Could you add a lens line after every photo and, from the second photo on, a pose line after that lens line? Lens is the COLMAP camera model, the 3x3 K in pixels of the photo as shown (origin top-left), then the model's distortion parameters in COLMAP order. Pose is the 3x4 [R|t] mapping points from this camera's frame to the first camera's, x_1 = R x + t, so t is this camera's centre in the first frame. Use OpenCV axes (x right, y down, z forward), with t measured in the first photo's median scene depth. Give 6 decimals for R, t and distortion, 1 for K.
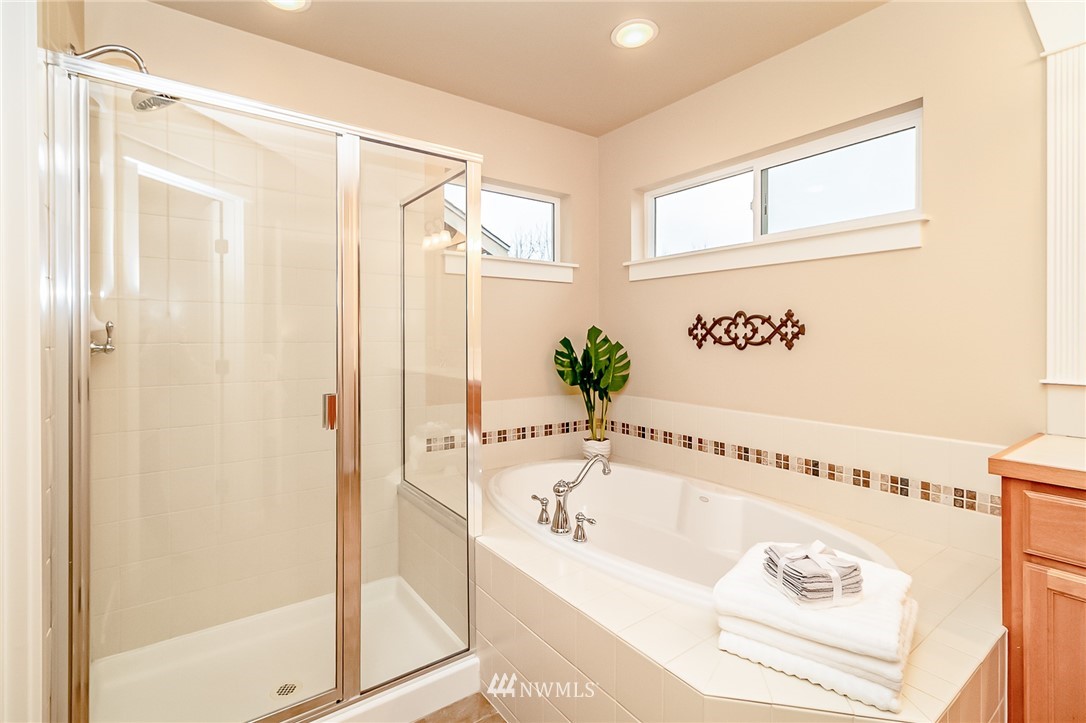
lens RADIAL K [[500.9, 0, 541.6], [0, 500.9, 334.8], [0, 0, 1]] dist [0.003005, -0.000482]
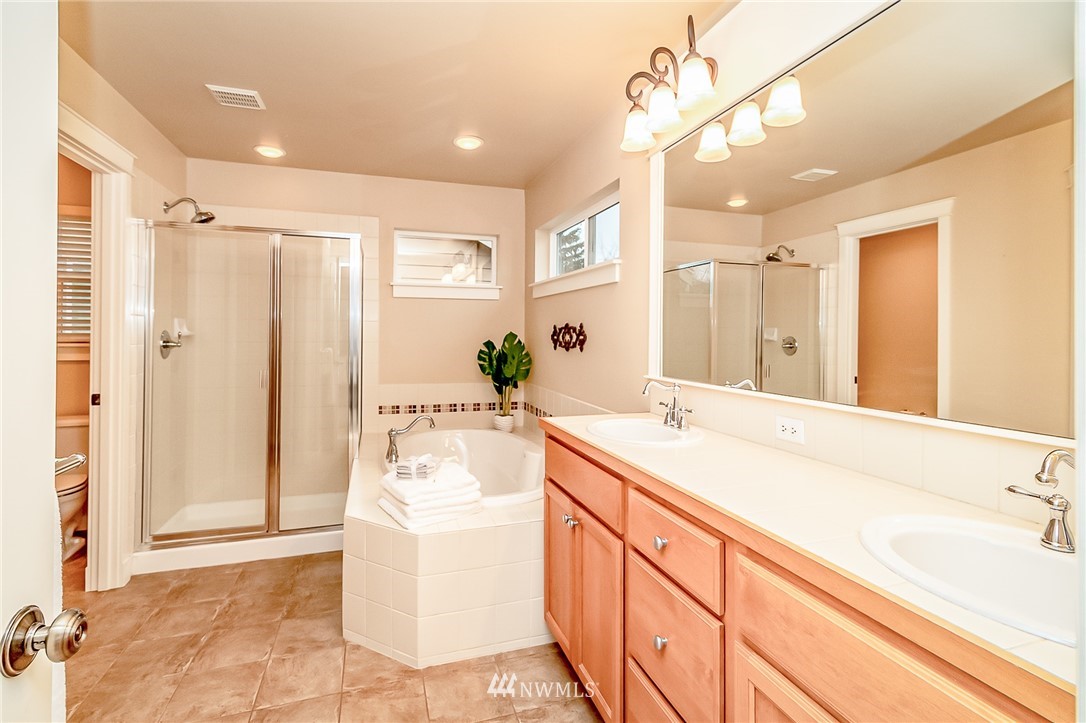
lens RADIAL K [[500.9, 0, 541.3], [0, 500.9, 333.7], [0, 0, 1]] dist [0.003005, -0.000482]
pose [[0.950509, 0.006450, -0.310630, 0.624180], [-0.005360, 0.999976, 0.004362, -0.019758], [0.310651, -0.002481, 0.950521, -0.261907]]
